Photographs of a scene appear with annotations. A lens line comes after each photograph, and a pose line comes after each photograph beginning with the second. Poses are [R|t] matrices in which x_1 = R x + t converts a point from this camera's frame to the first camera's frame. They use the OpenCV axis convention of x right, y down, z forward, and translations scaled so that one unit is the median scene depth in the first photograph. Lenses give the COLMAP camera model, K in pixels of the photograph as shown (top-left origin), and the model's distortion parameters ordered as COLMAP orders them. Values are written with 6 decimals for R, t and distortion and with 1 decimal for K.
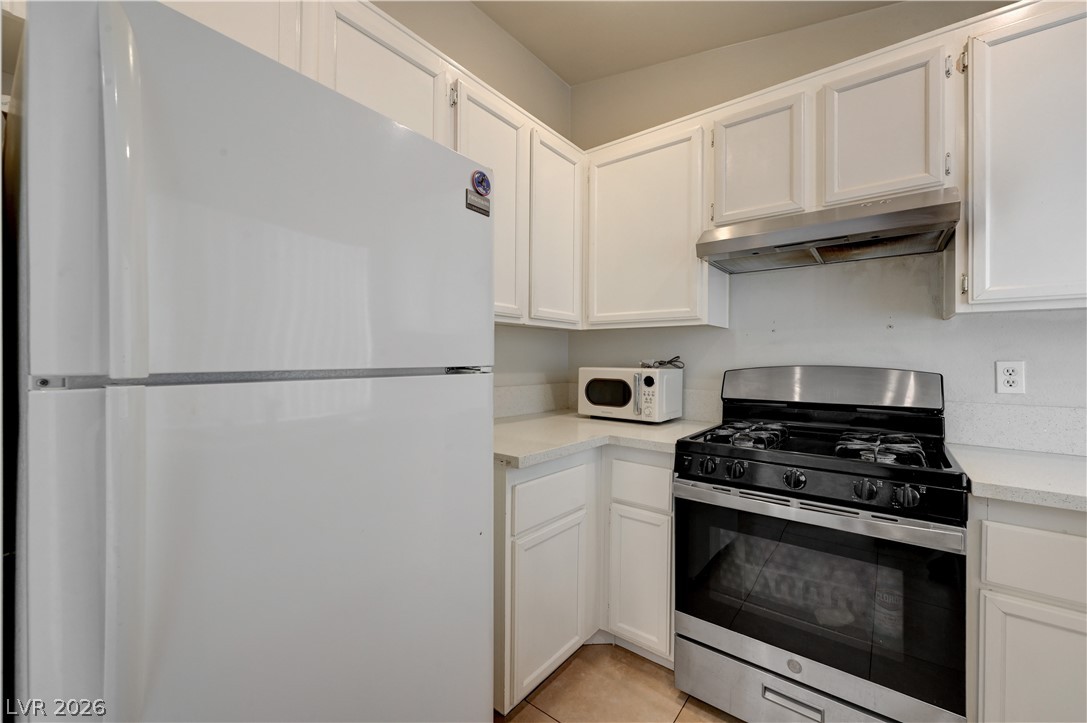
lens RADIAL K [[429.3, 0, 548.8], [0, 429.3, 360.7], [0, 0, 1]] dist [-0.001781, -0.000147]
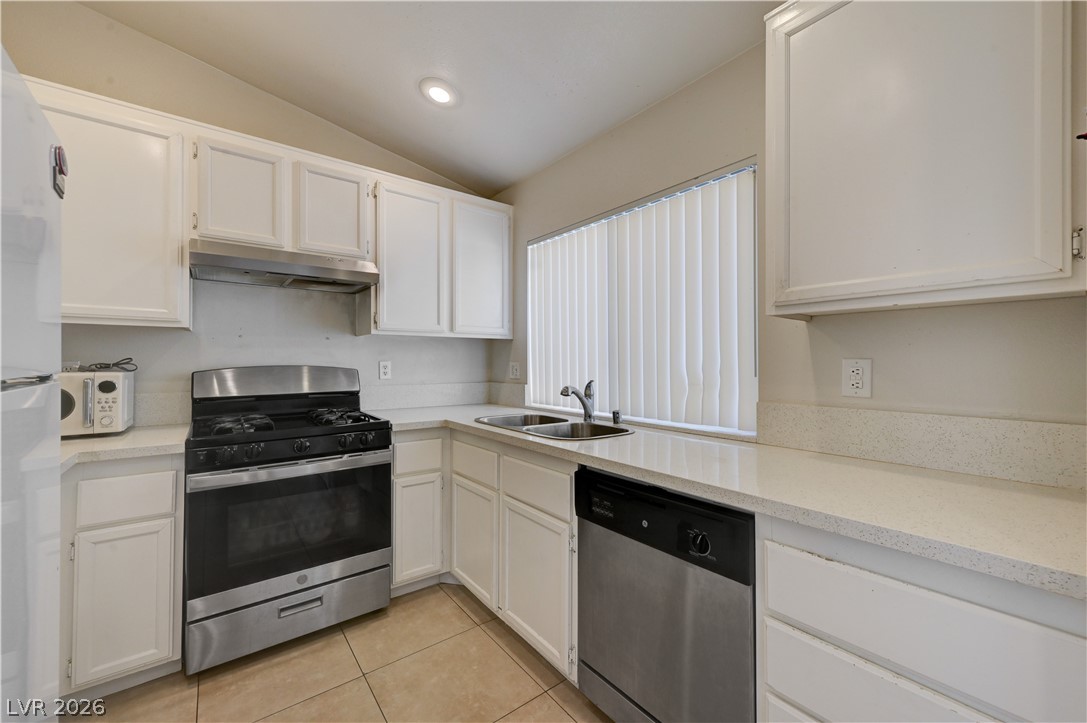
lens RADIAL K [[426.7, 0, 541.2], [0, 426.7, 357.3], [0, 0, 1]] dist [0.001618, 0.000168]
pose [[0.258111, 0.000712, 0.966115, -0.462303], [0.002181, 0.999997, -0.001320, -0.010862], [-0.966113, 0.002448, 0.258108, -0.098254]]
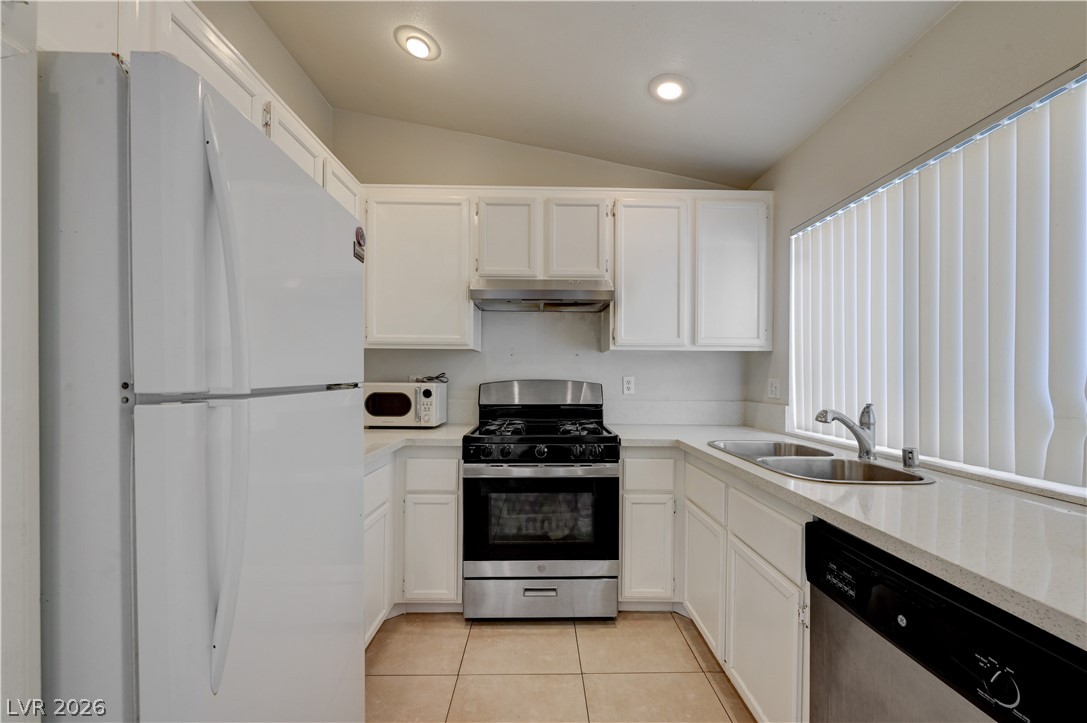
lens RADIAL K [[432.7, 0, 546.0], [0, 432.7, 379.4], [0, 0, 1]] dist [-0.003403, -0.000234]
pose [[0.779319, -0.007328, 0.626585, -0.332806], [0.000248, 0.999935, 0.011386, -0.007375], [-0.626627, -0.008718, 0.779270, -0.206677]]
